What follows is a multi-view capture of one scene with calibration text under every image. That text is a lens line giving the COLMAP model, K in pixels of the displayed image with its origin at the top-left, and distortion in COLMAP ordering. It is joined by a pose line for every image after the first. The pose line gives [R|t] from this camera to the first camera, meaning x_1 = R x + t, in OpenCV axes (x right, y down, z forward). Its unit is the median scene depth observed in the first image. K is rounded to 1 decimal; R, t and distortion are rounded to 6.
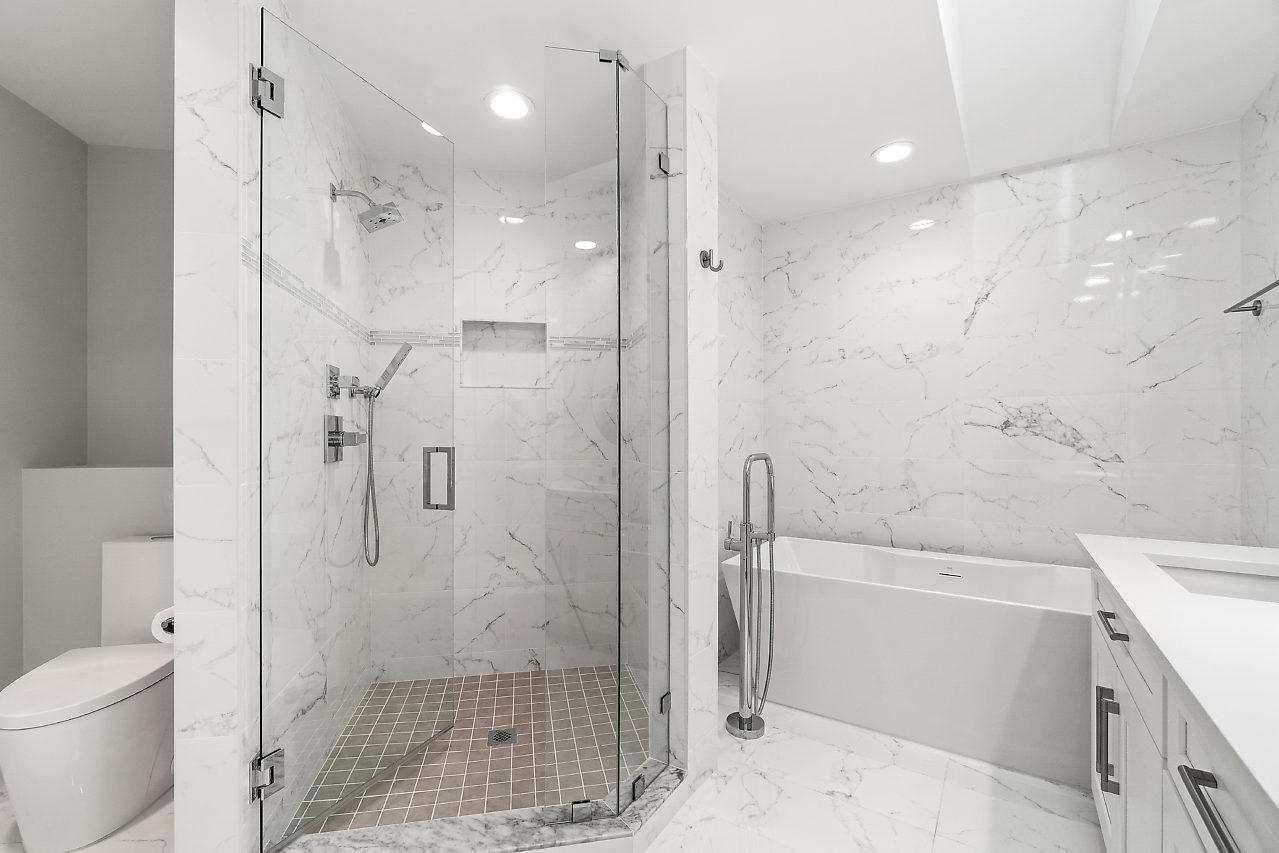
lens RADIAL K [[558.8, 0, 636.4], [0, 558.8, 436.1], [0, 0, 1]] dist [-0.000416, 0.000234]
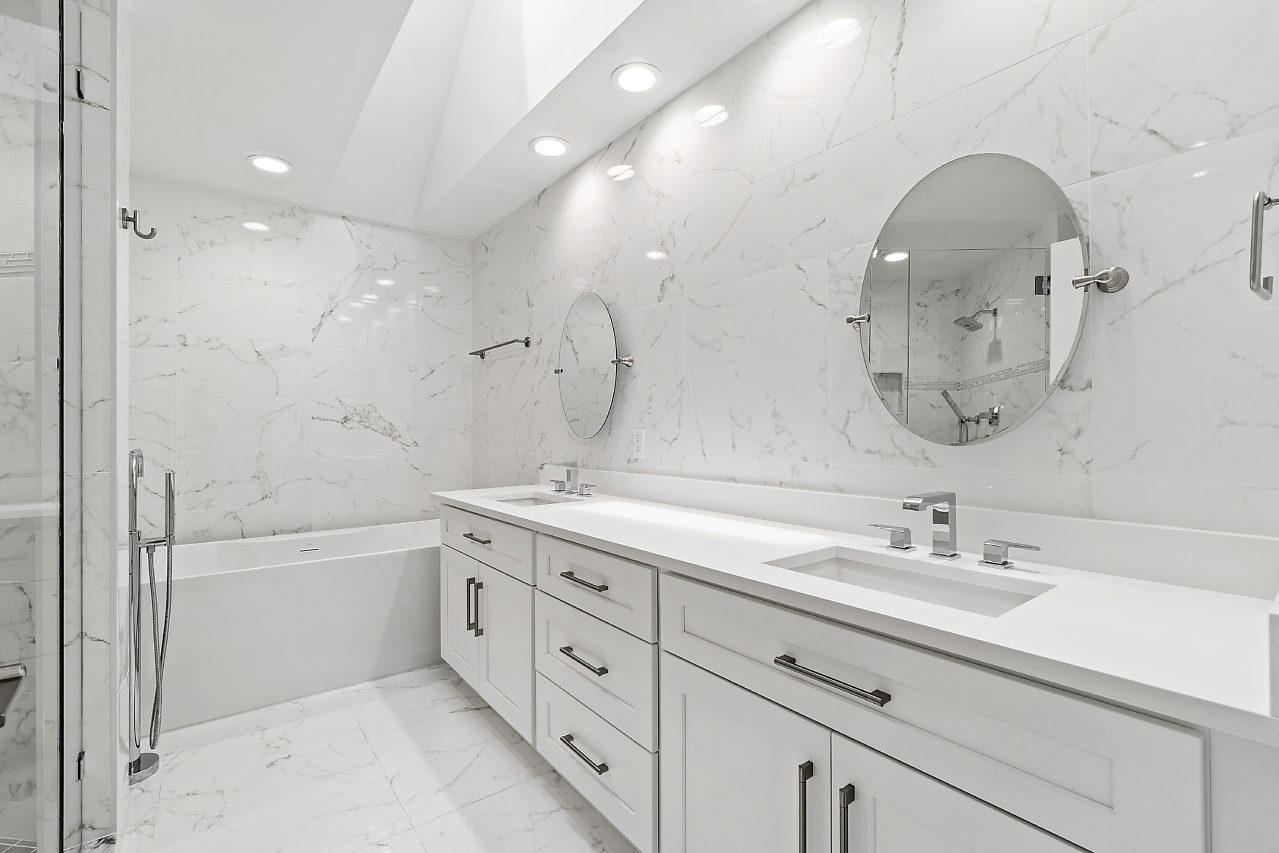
lens RADIAL K [[558.8, 0, 634.3], [0, 558.8, 426.3], [0, 0, 1]] dist [-0.000416, 0.000234]
pose [[0.312880, 0.002235, 0.949790, -0.314329], [0.007556, 0.999960, -0.004843, 0.005423], [-0.949763, 0.008692, 0.312851, 0.006114]]
